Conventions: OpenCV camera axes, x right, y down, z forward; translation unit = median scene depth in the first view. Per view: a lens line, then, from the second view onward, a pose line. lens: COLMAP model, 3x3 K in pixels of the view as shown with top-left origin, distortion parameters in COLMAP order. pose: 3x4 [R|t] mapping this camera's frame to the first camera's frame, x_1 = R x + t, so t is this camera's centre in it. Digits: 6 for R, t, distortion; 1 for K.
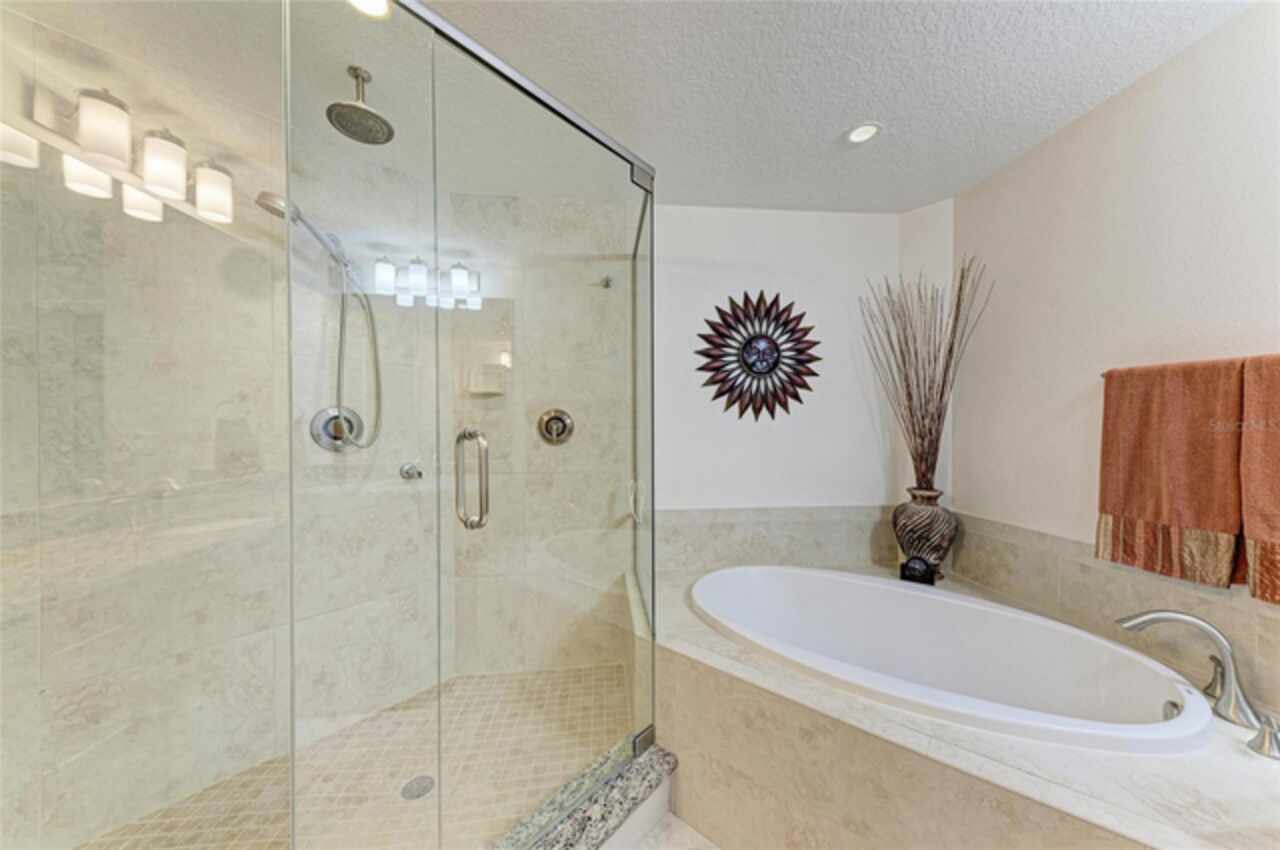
lens RADIAL K [[434.9, 0, 640.0], [0, 434.9, 425.0], [0, 0, 1]] dist [0.016752, -0.004407]
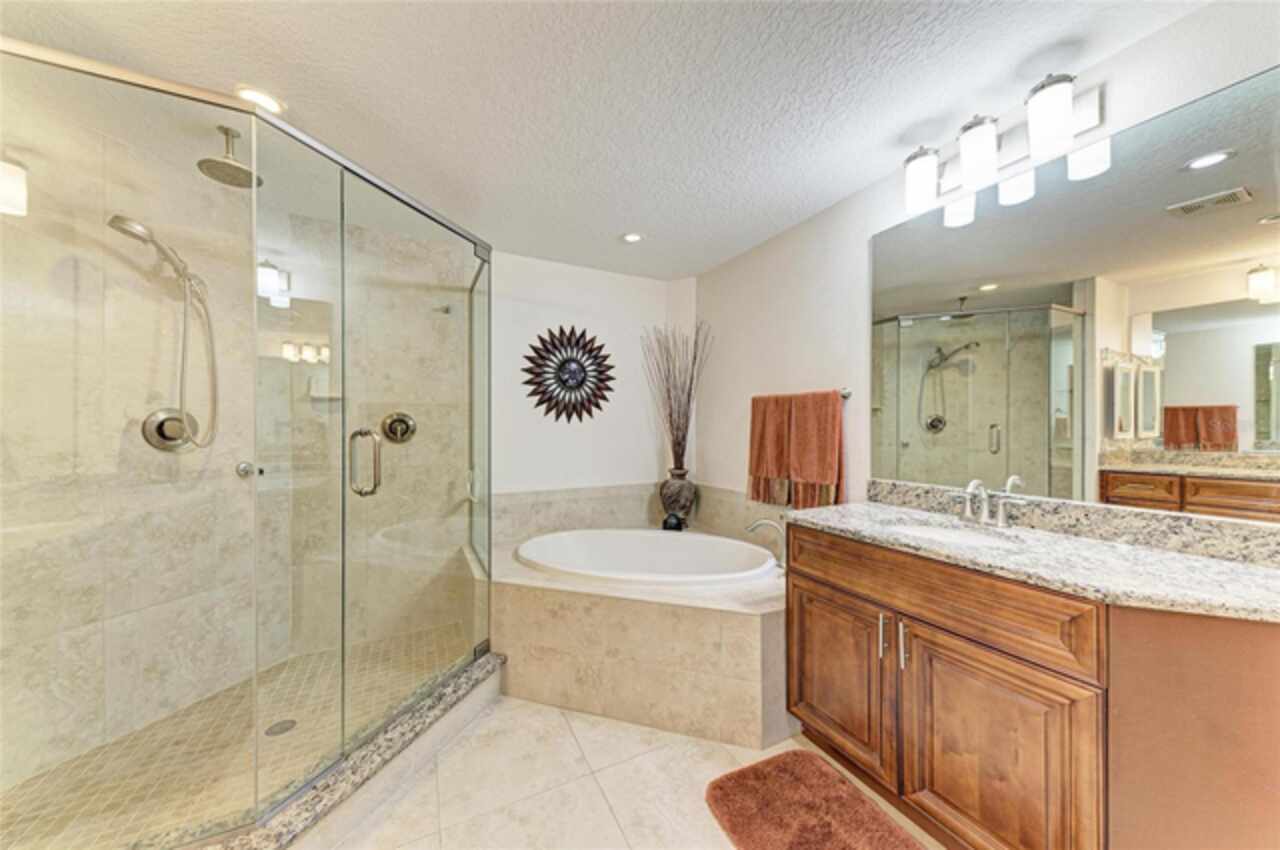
lens RADIAL K [[434.9, 0, 640.0], [0, 434.9, 425.0], [0, 0, 1]] dist [0.016752, -0.004407]
pose [[0.925710, 0.002258, 0.378228, -0.037326], [-0.001758, 0.999997, -0.001667, -0.002527], [-0.378230, 0.000878, 0.925711, -0.341896]]
